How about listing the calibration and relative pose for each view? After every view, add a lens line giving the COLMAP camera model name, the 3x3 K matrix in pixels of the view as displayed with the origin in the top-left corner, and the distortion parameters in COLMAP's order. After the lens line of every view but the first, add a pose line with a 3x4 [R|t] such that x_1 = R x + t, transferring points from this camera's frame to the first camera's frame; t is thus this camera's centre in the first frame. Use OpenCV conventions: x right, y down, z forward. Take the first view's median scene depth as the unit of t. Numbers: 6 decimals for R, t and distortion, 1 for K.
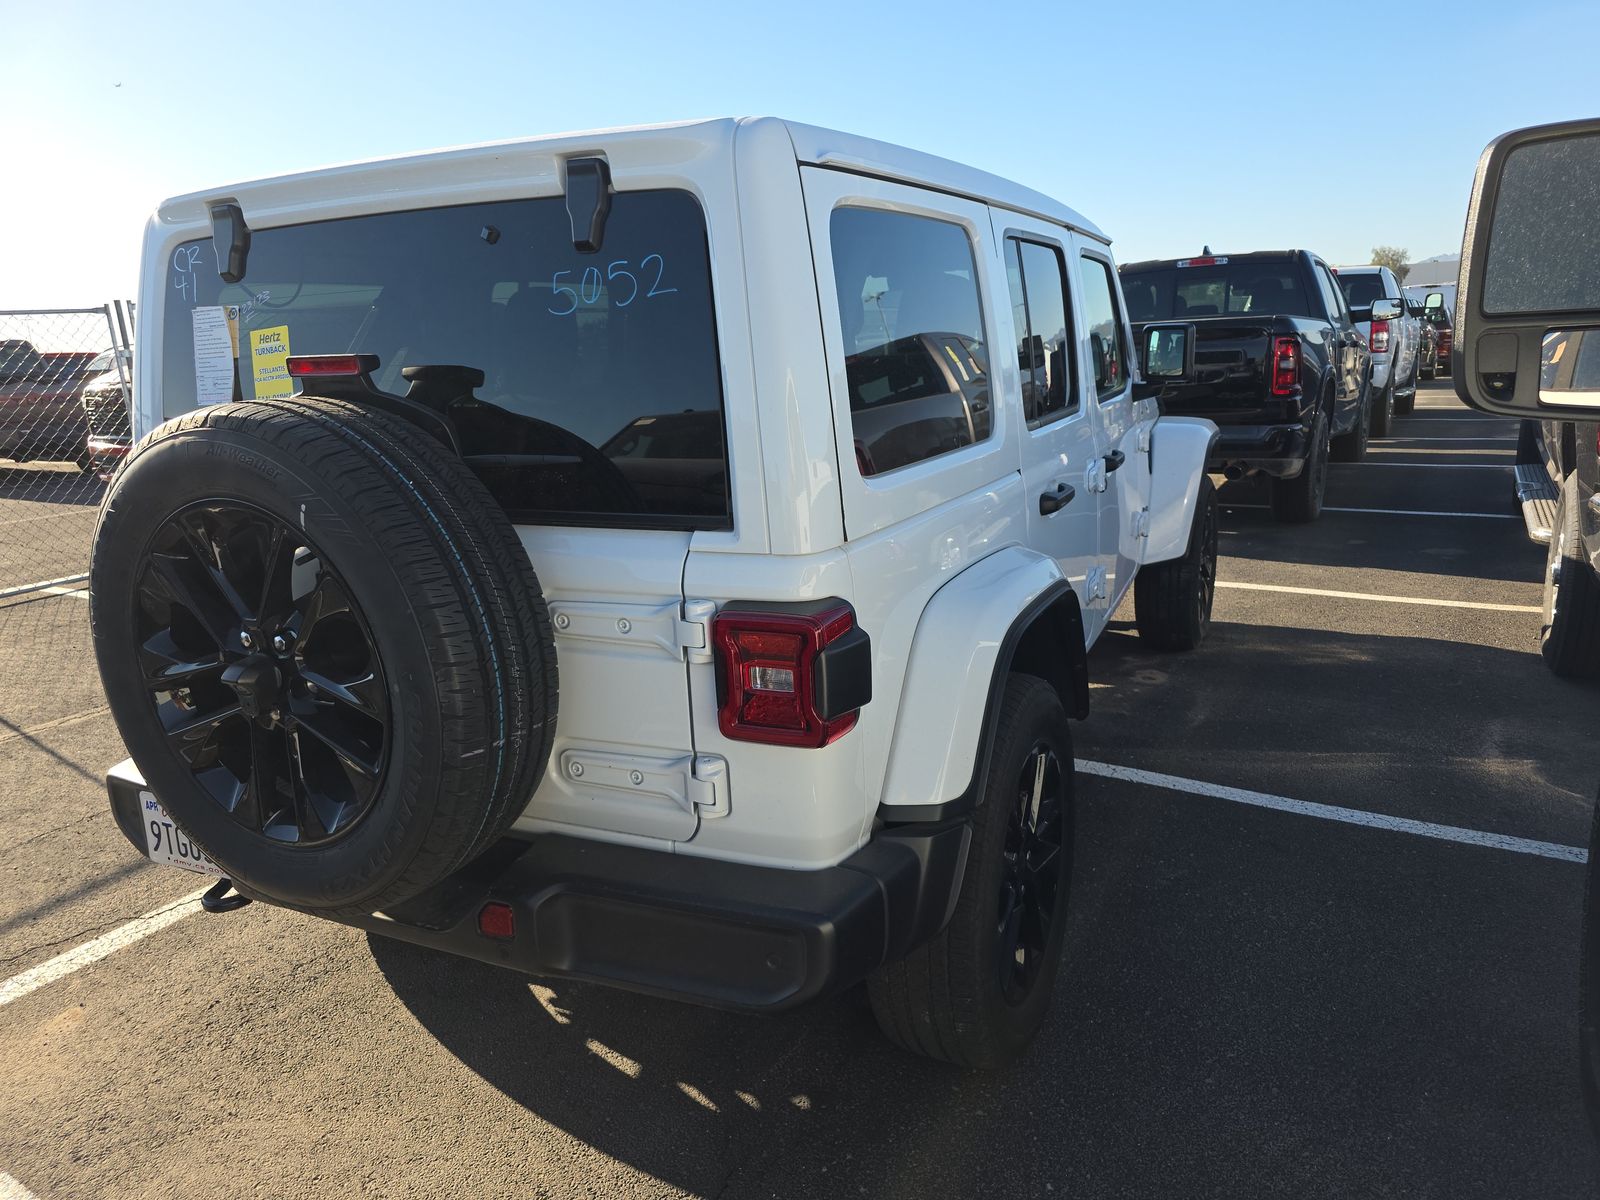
lens RADIAL K [[1098.5, 0, 814.6], [0, 1098.5, 582.2], [0, 0, 1]] dist [0.057395, -0.064265]
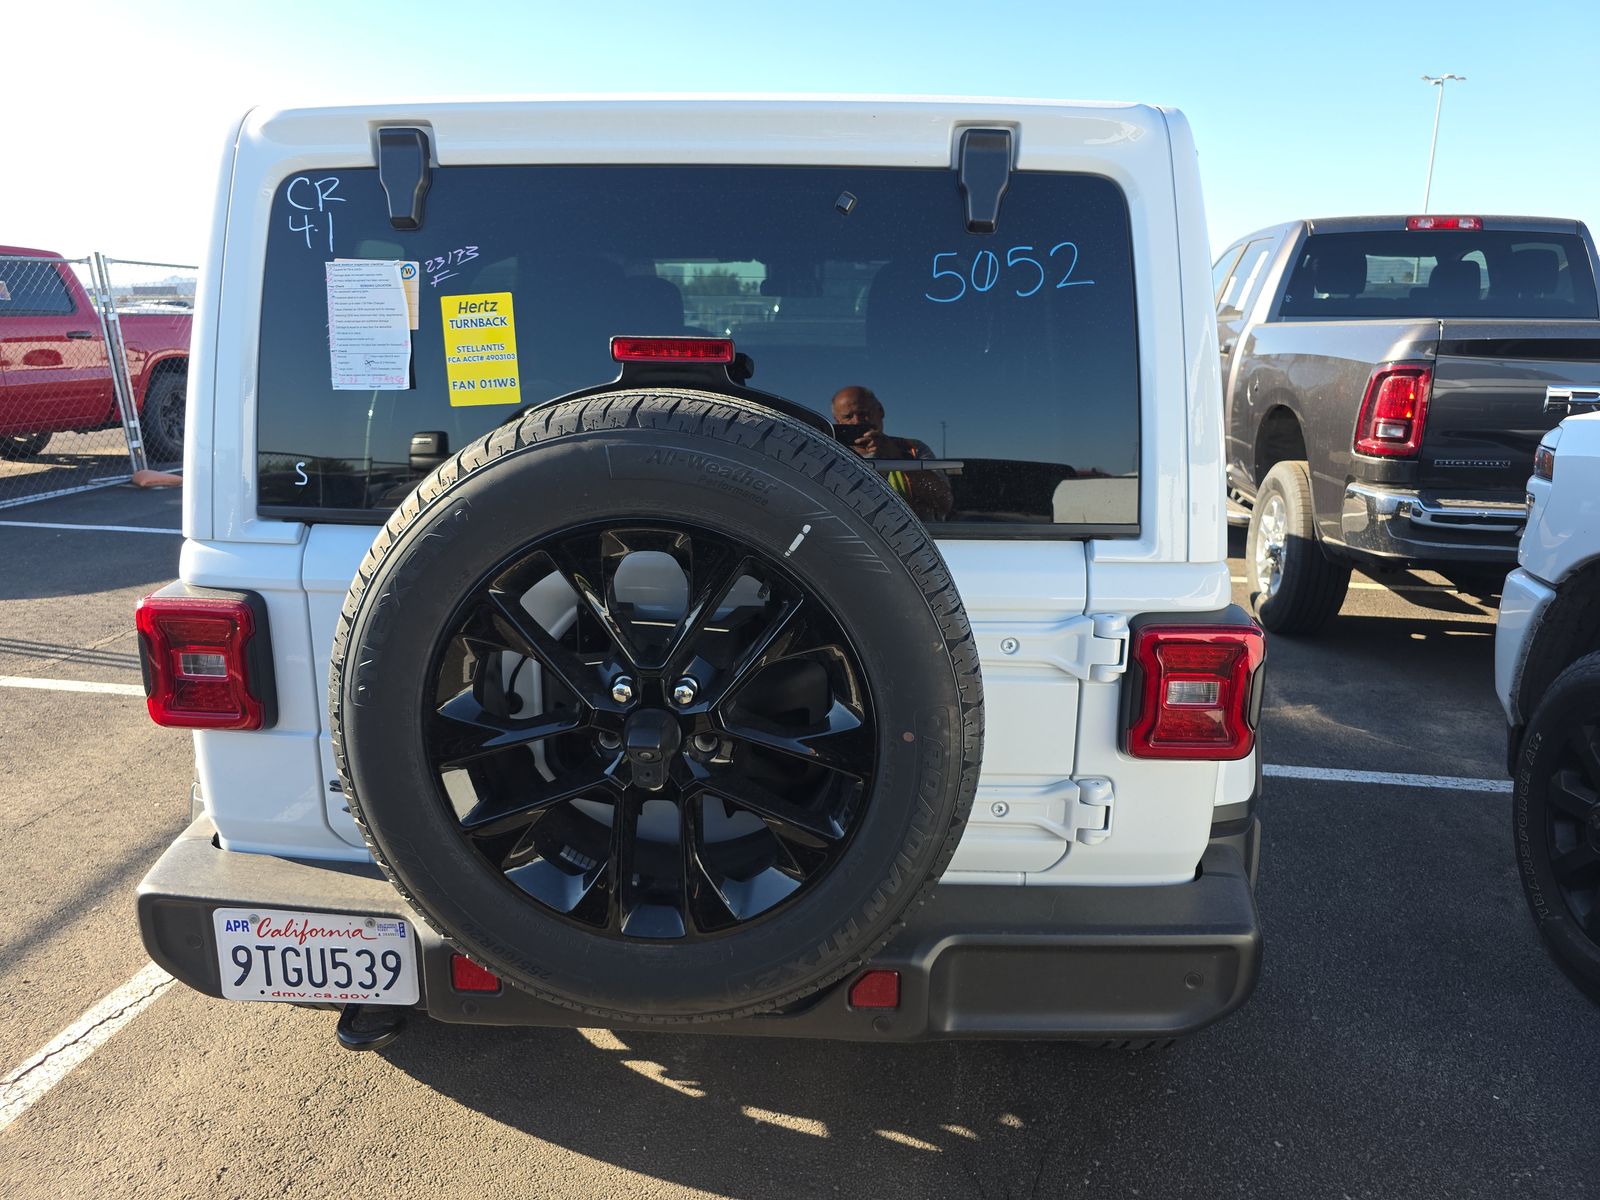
lens RADIAL K [[1044.3, 0, 800.0], [0, 1044.3, 600.0], [0, 0, 1]] dist [0.054110, -0.049802]
pose [[0.921073, -0.038977, 0.387433, -0.564337], [0.036221, 0.999240, 0.014415, -0.014897], [-0.387701, 0.000756, 0.921785, 0.220669]]
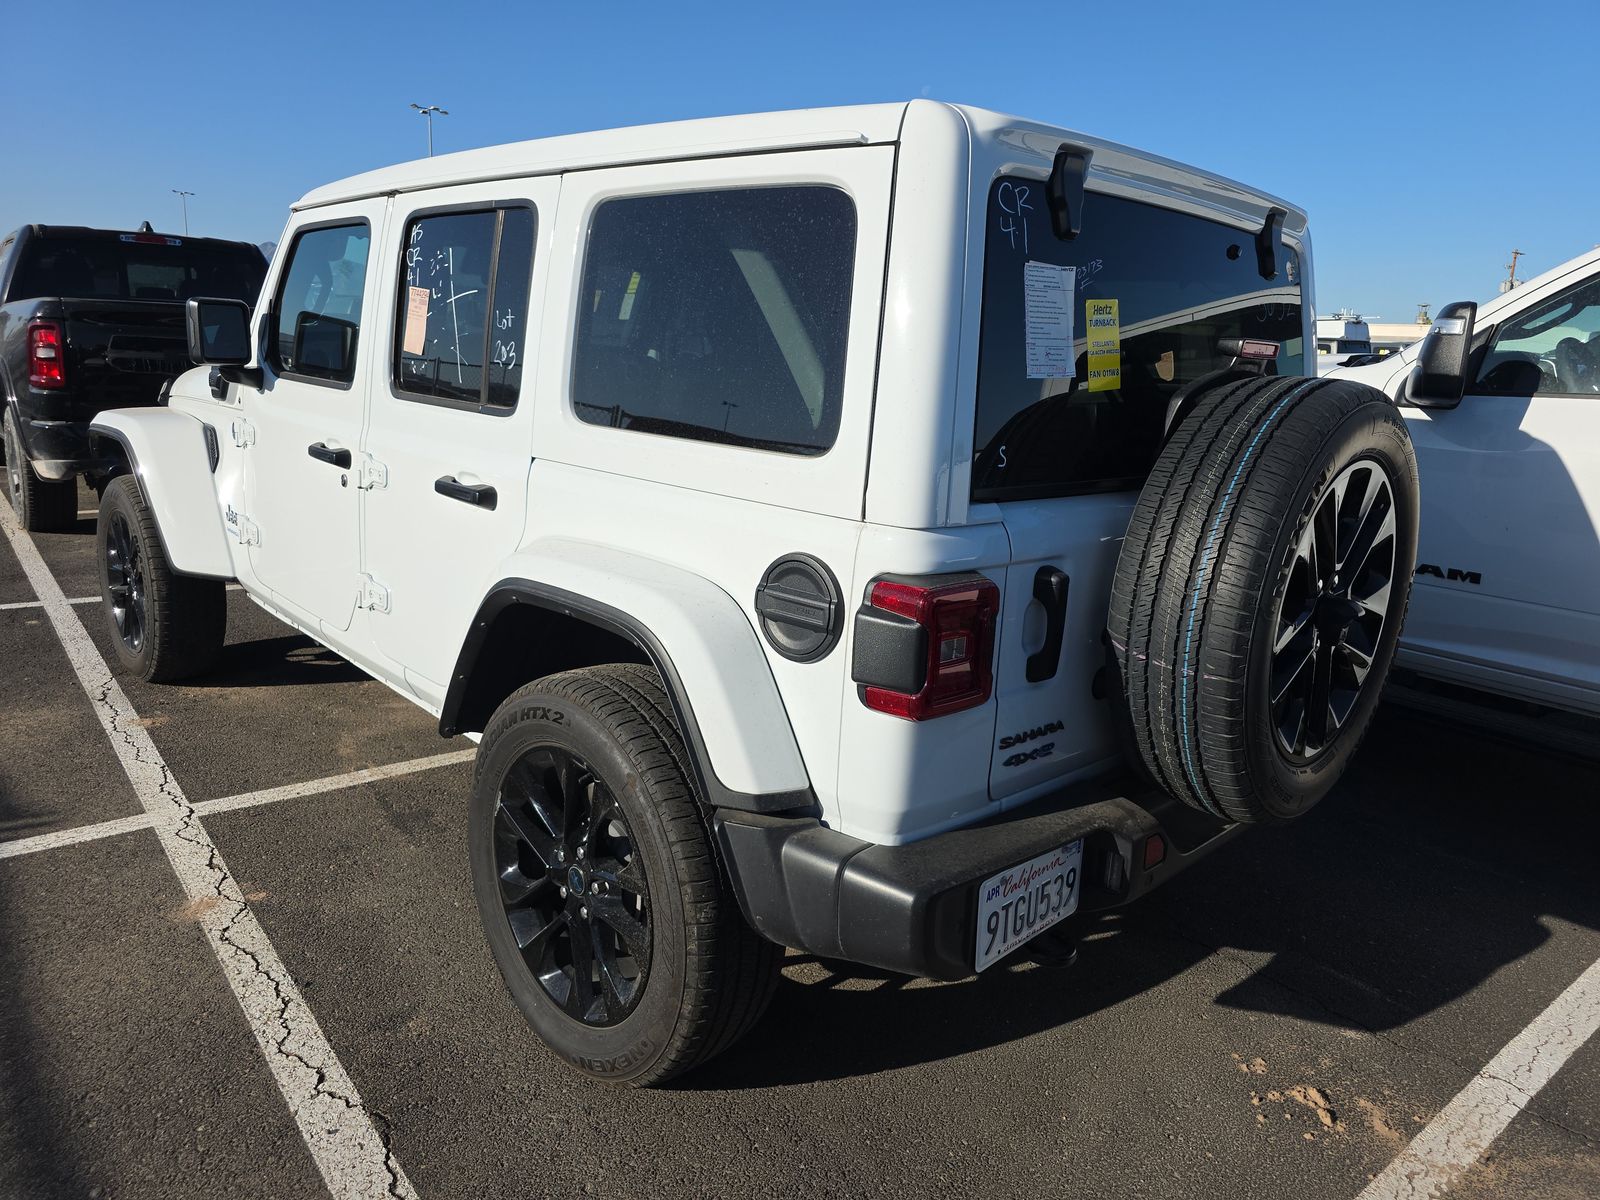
lens RADIAL K [[1098.5, 0, 814.6], [0, 1098.5, 582.2], [0, 0, 1]] dist [0.057395, -0.064265]
pose [[0.311303, -0.141585, 0.939704, -1.455451], [0.143937, 0.984456, 0.100645, -0.118387], [-0.939347, 0.103927, 0.326843, 0.925698]]
